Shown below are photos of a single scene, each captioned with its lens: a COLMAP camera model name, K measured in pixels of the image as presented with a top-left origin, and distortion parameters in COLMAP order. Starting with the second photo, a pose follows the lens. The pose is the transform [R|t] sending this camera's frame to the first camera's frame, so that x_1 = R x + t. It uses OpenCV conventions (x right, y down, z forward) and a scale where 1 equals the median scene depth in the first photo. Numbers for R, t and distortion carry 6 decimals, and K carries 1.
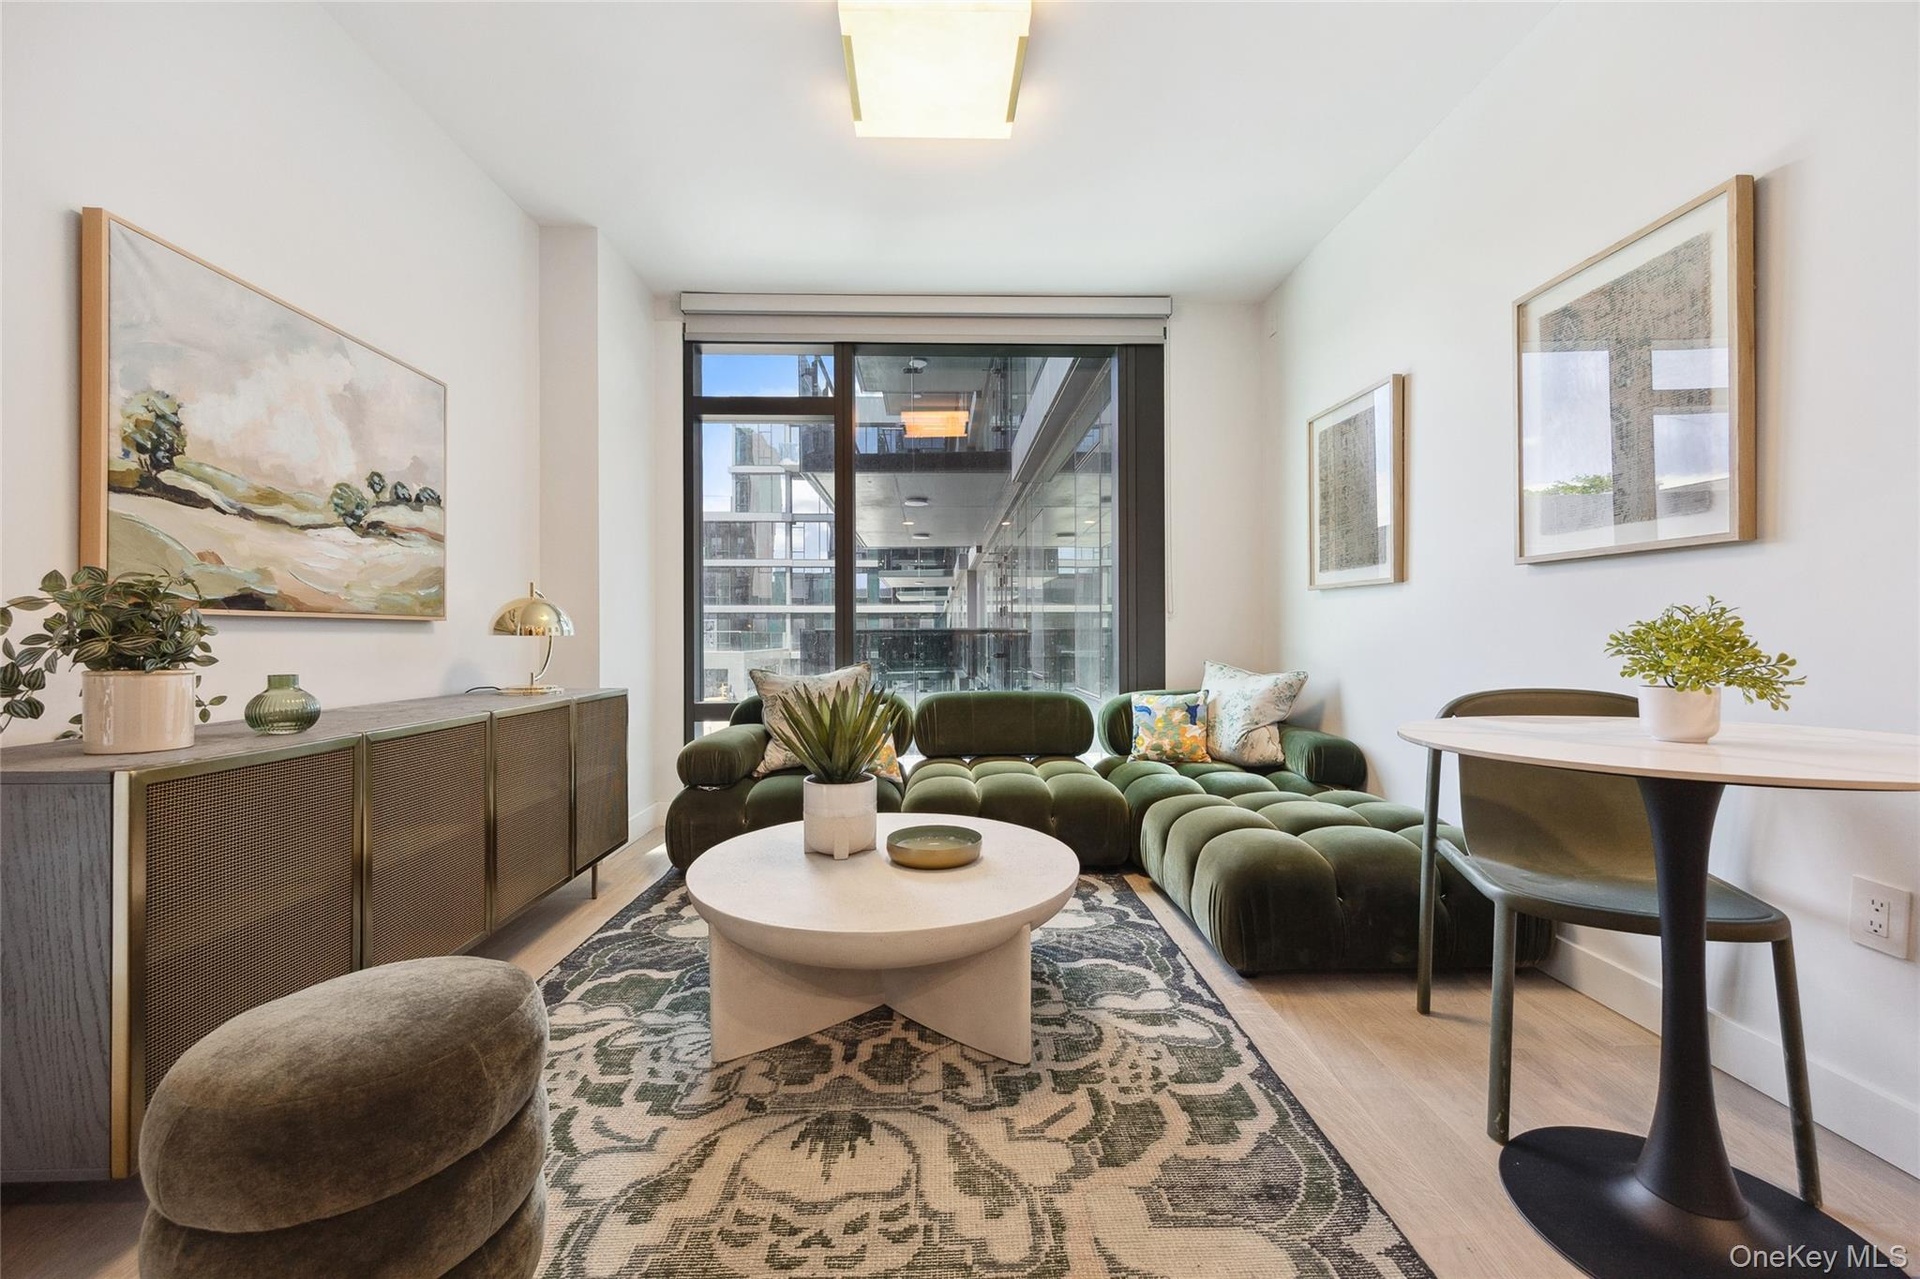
lens RADIAL K [[773.8, 0, 961.8], [0, 773.8, 632.9], [0, 0, 1]] dist [-0.002870, -0.000620]
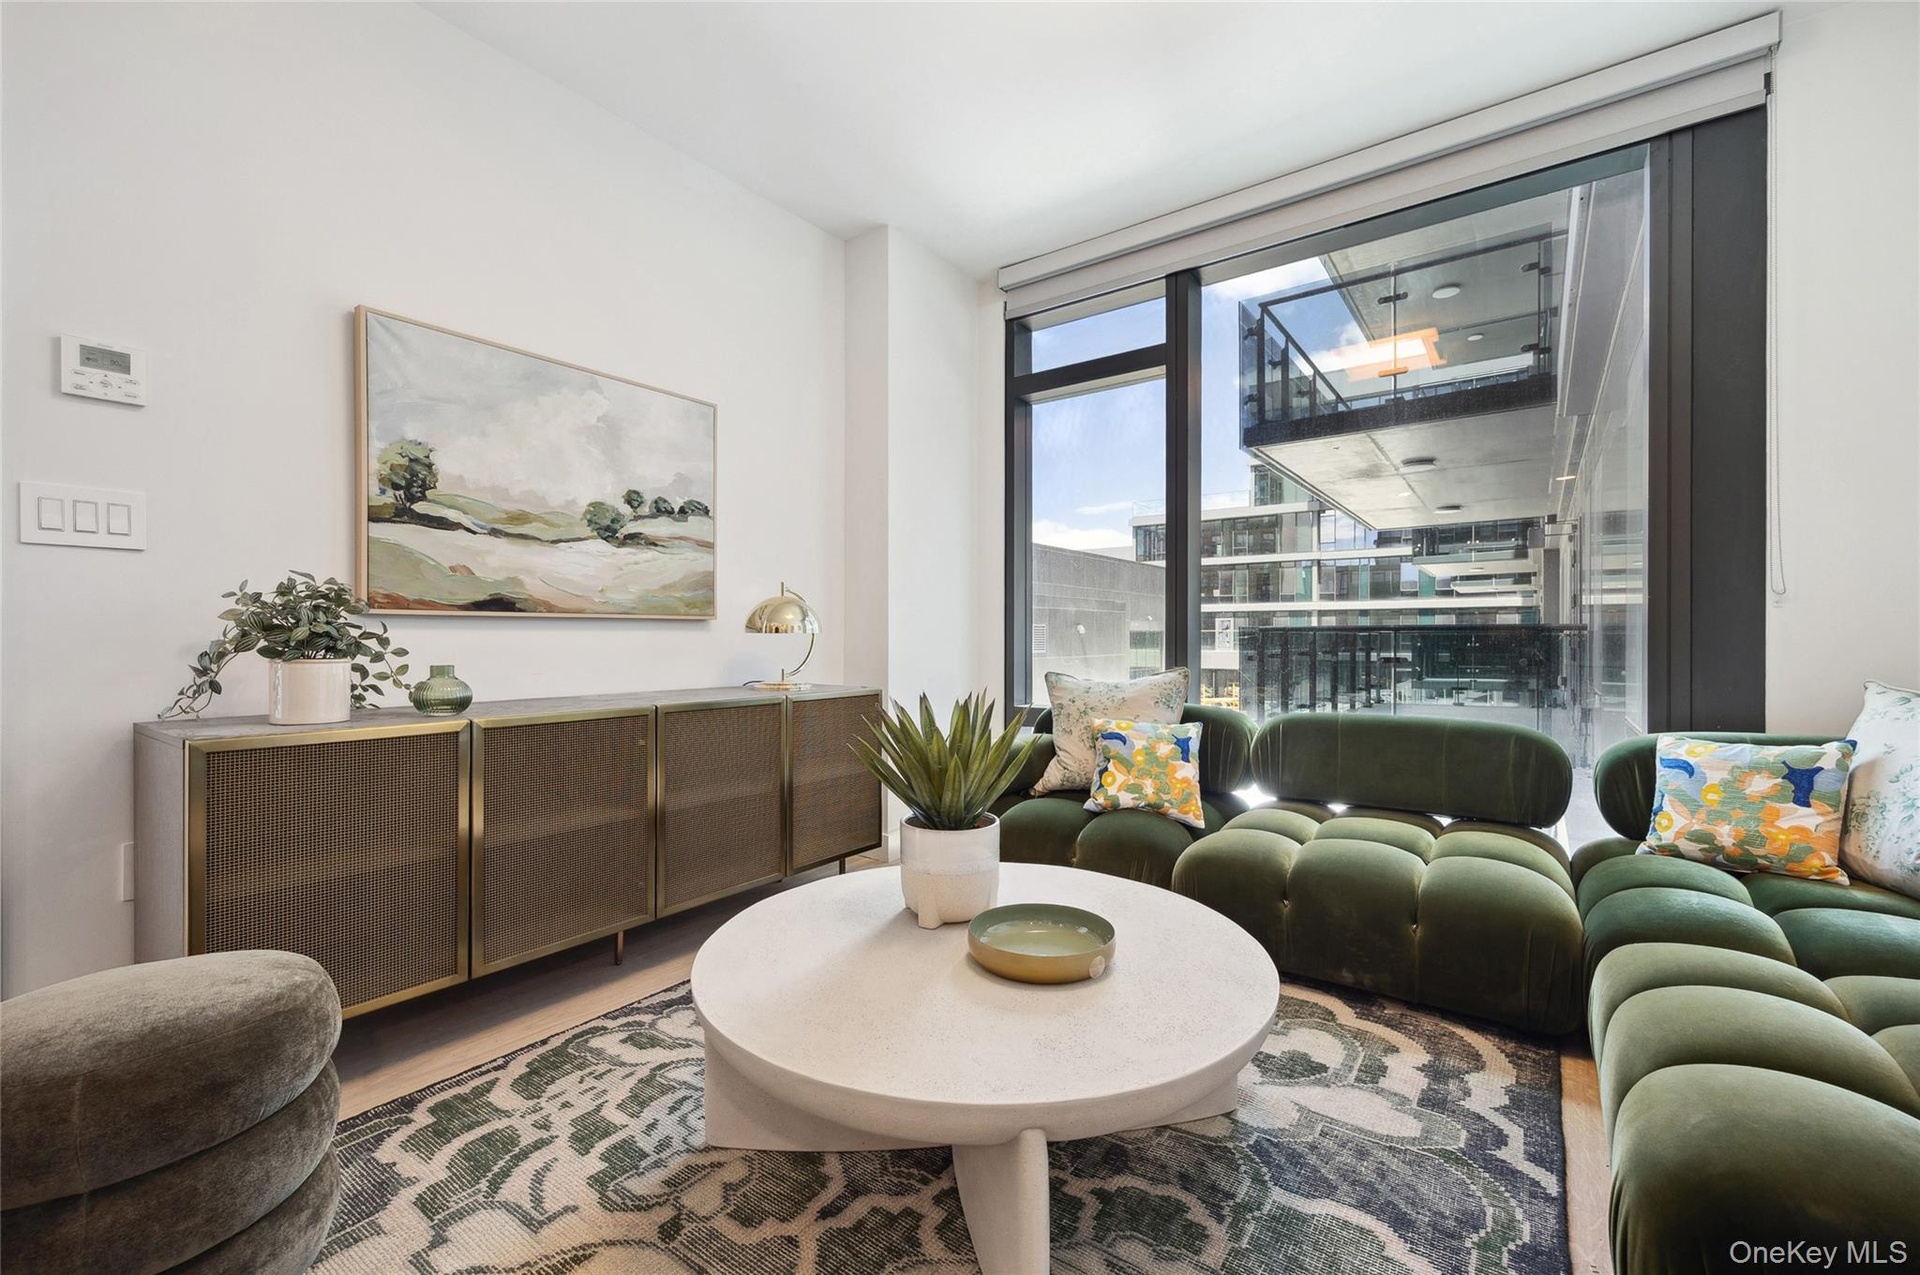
lens RADIAL K [[762.6, 0, 960.0], [0, 762.6, 637.5], [0, 0, 1]] dist [0.001604, -0.000266]
pose [[0.772275, 0.003615, -0.635278, 0.328004], [0.000918, 0.999976, 0.006806, 0.003162], [0.635288, -0.005839, 0.772253, 0.427290]]
